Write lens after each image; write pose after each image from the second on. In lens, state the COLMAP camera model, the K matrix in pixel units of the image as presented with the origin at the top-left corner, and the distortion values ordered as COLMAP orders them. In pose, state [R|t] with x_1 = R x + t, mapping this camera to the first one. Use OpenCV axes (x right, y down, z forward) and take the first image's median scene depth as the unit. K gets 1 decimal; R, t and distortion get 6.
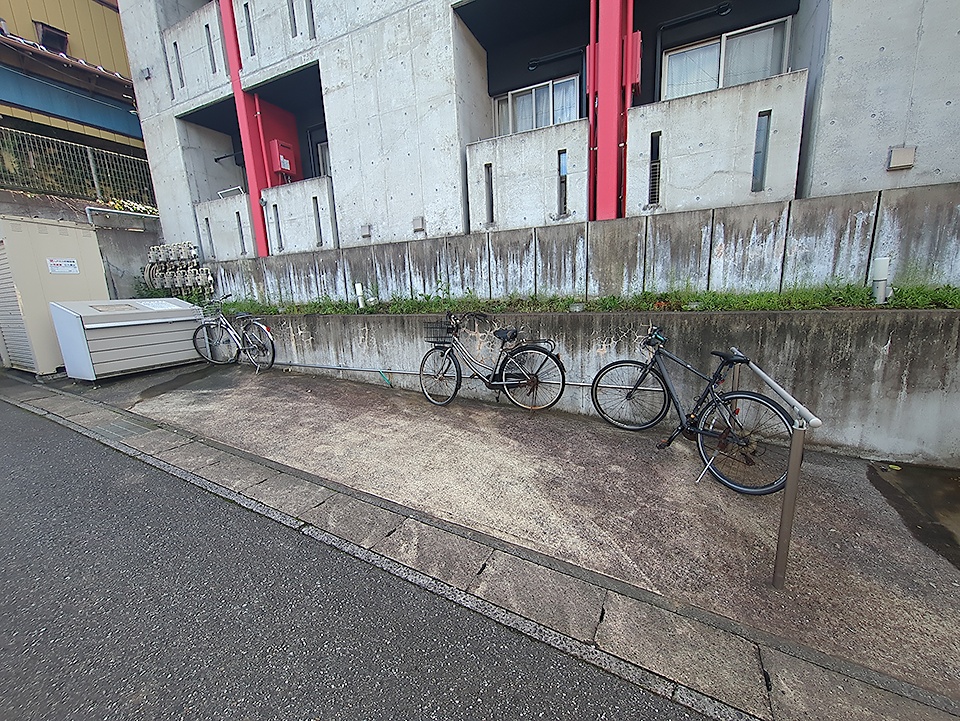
lens RADIAL K [[379.0, 0, 481.2], [0, 379.0, 362.8], [0, 0, 1]] dist [-0.007859, 0.003179]
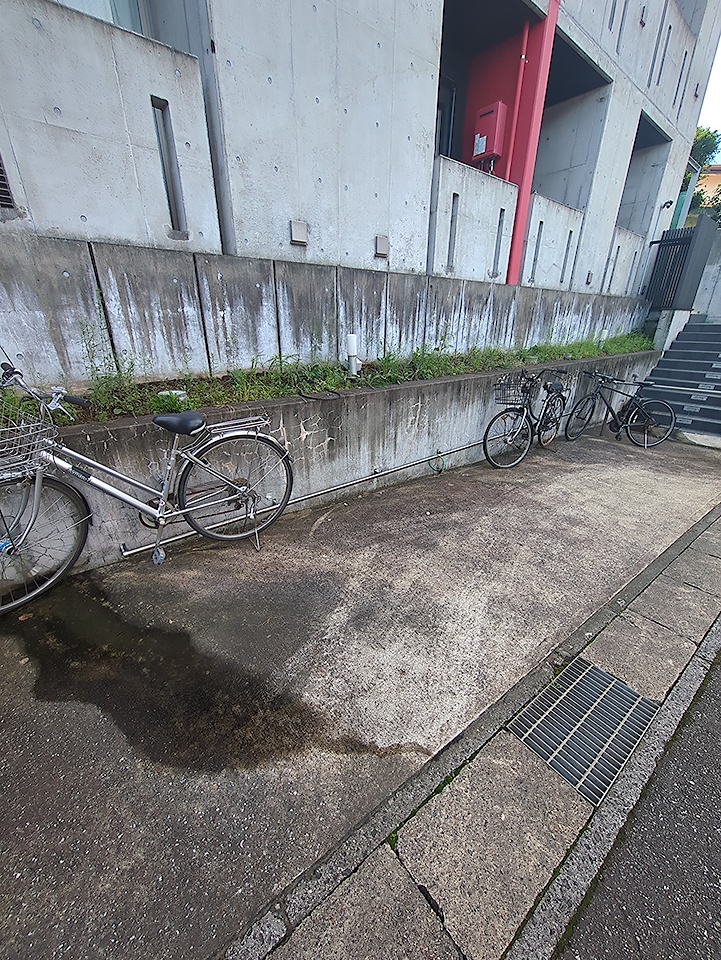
lens RADIAL K [[379.0, 0, 359.3], [0, 379.0, 484.9], [0, 0, 1]] dist [-0.007859, 0.003179]
pose [[0.430996, -0.322094, 0.842910, -1.002332], [0.154335, 0.946672, 0.282829, -0.165934], [-0.889057, 0.008193, 0.457723, 0.784125]]
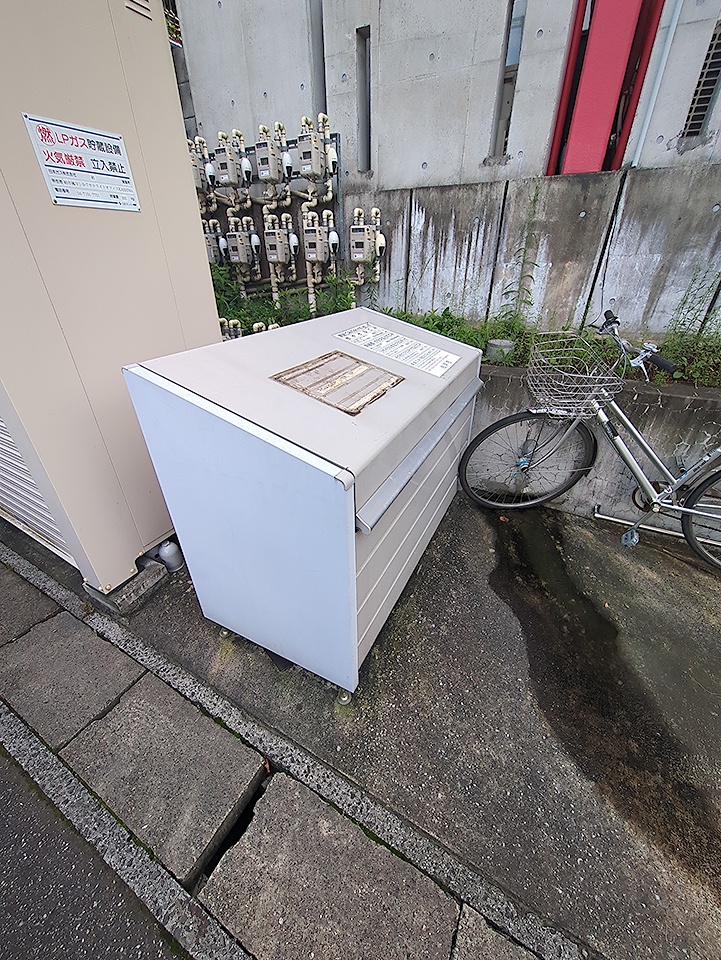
lens RADIAL K [[379.0, 0, 356.4], [0, 379.0, 483.5], [0, 0, 1]] dist [-0.007859, 0.003179]
pose [[0.998646, 0.046668, -0.022966, -1.045462], [-0.035782, 0.936872, 0.347838, -0.185300], [0.037749, -0.346545, 0.937273, 0.817511]]
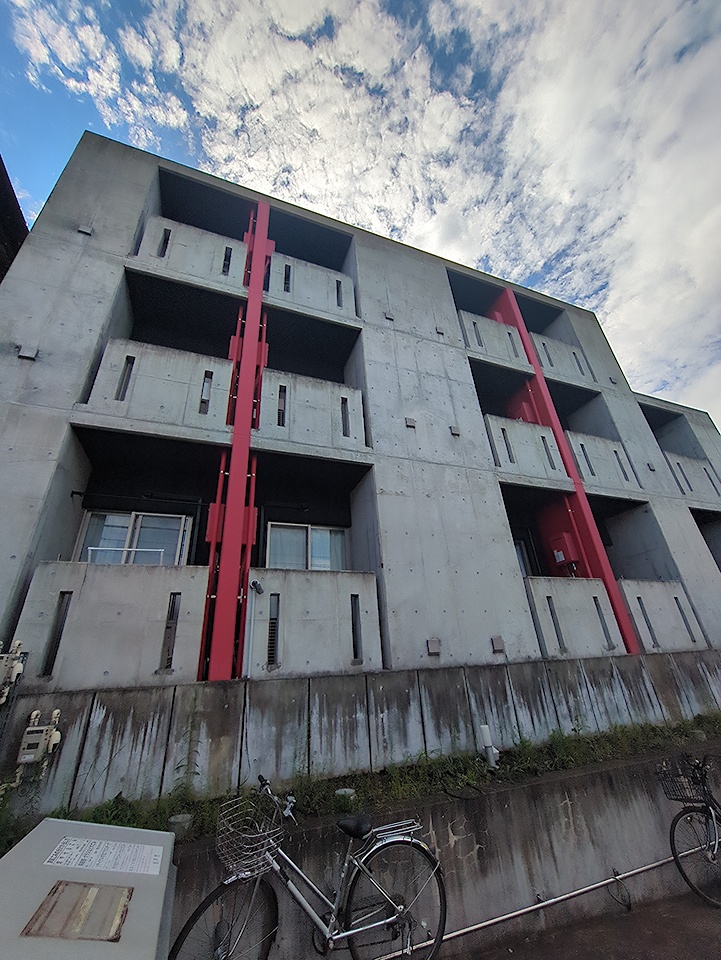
lens RADIAL K [[379.0, 0, 359.6], [0, 379.0, 482.6], [0, 0, 1]] dist [-0.007859, 0.003179]
pose [[0.701483, 0.318296, 0.637659, -1.208801], [0.167154, 0.796289, -0.581363, -0.219573], [-0.692806, 0.514404, 0.505379, 0.618911]]
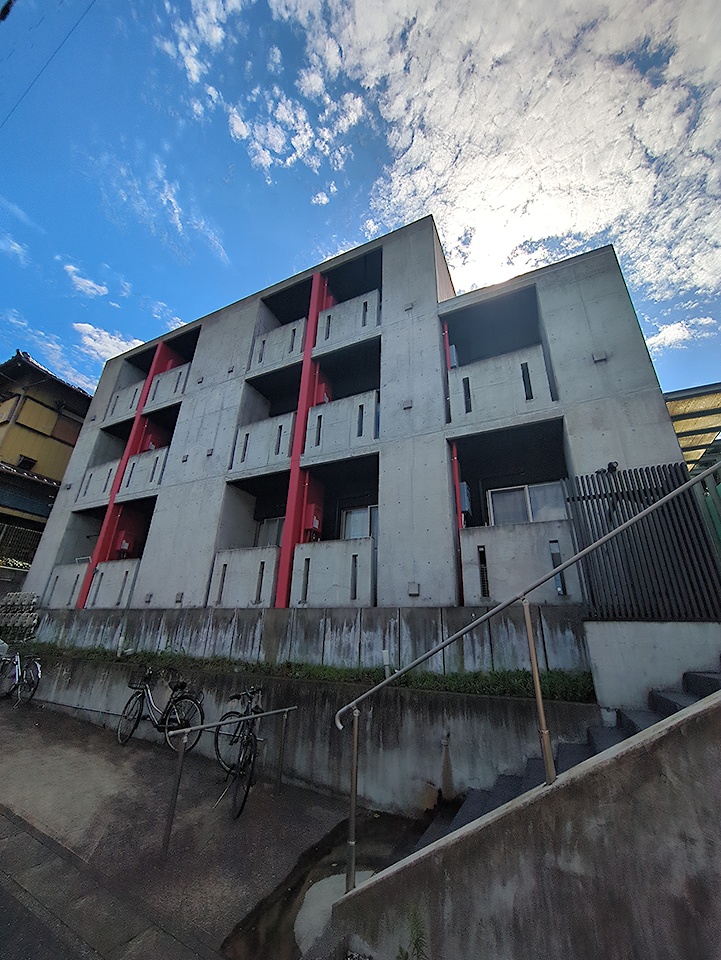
lens RADIAL K [[379.0, 0, 358.7], [0, 379.0, 486.4], [0, 0, 1]] dist [-0.007859, 0.003179]
pose [[0.996922, 0.060964, -0.049284, 0.610173], [-0.078082, 0.828174, -0.555005, 0.031811], [0.006980, 0.557145, 0.830386, -0.463302]]
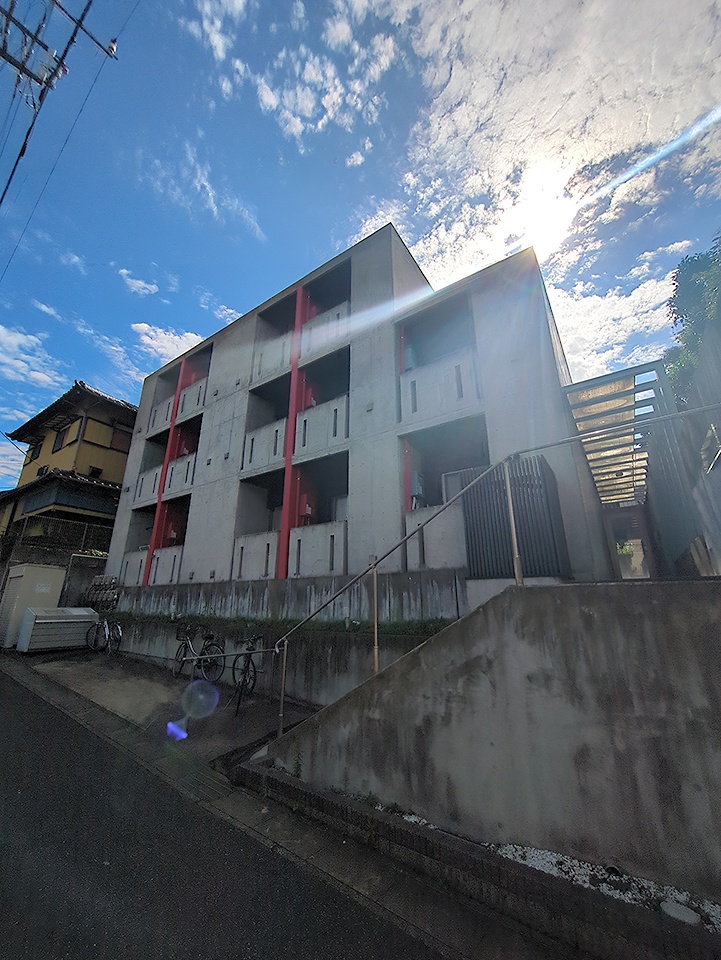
lens RADIAL K [[379.0, 0, 356.3], [0, 379.0, 486.4], [0, 0, 1]] dist [-0.007859, 0.003179]
pose [[0.983306, -0.010592, -0.181652, 0.943830], [-0.078279, 0.876579, -0.474849, 0.088975], [0.164262, 0.481142, 0.861116, -0.742438]]
